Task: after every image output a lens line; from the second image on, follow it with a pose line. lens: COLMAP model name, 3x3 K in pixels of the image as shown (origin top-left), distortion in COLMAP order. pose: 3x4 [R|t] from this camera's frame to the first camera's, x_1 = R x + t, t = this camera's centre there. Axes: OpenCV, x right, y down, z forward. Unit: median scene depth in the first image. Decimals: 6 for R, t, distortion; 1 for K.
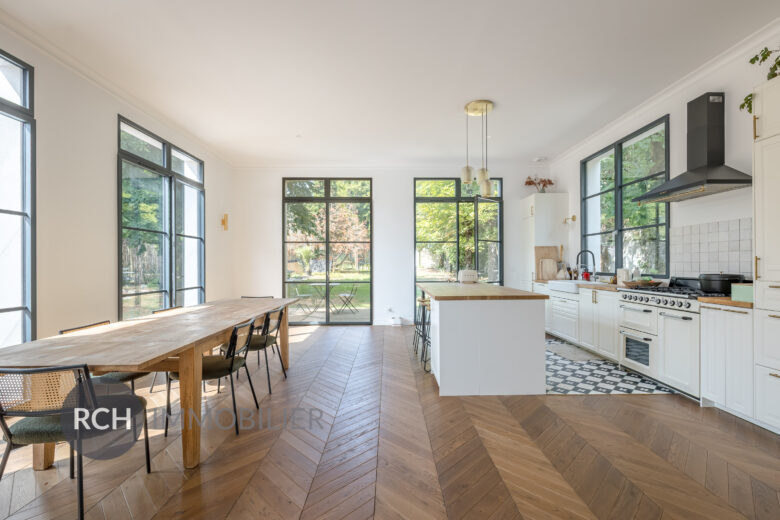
lens RADIAL K [[342.4, 0, 389.6], [0, 342.4, 261.9], [0, 0, 1]] dist [-0.003210, -0.000802]
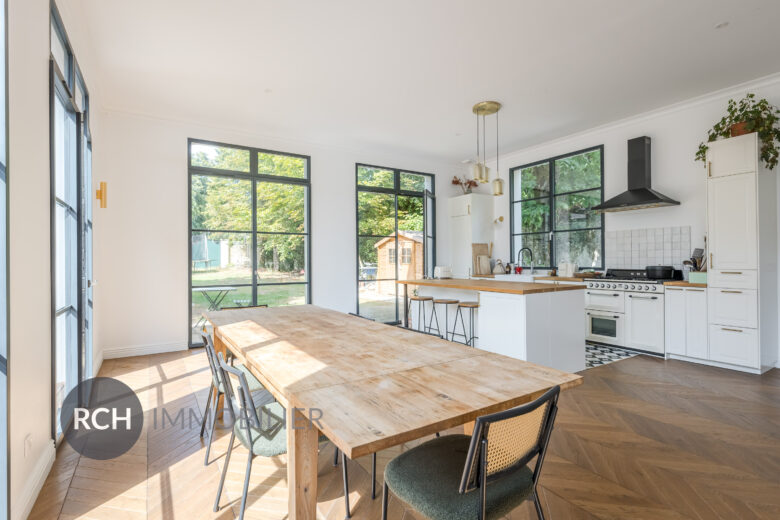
lens RADIAL K [[388.0, 0, 390.7], [0, 388.0, 255.6], [0, 0, 1]] dist [-0.004950, -0.000863]
pose [[0.846631, 0.004173, 0.532165, -0.688445], [0.001059, 0.999954, -0.009526, 0.005926], [-0.532180, 0.008629, 0.846587, 0.189821]]
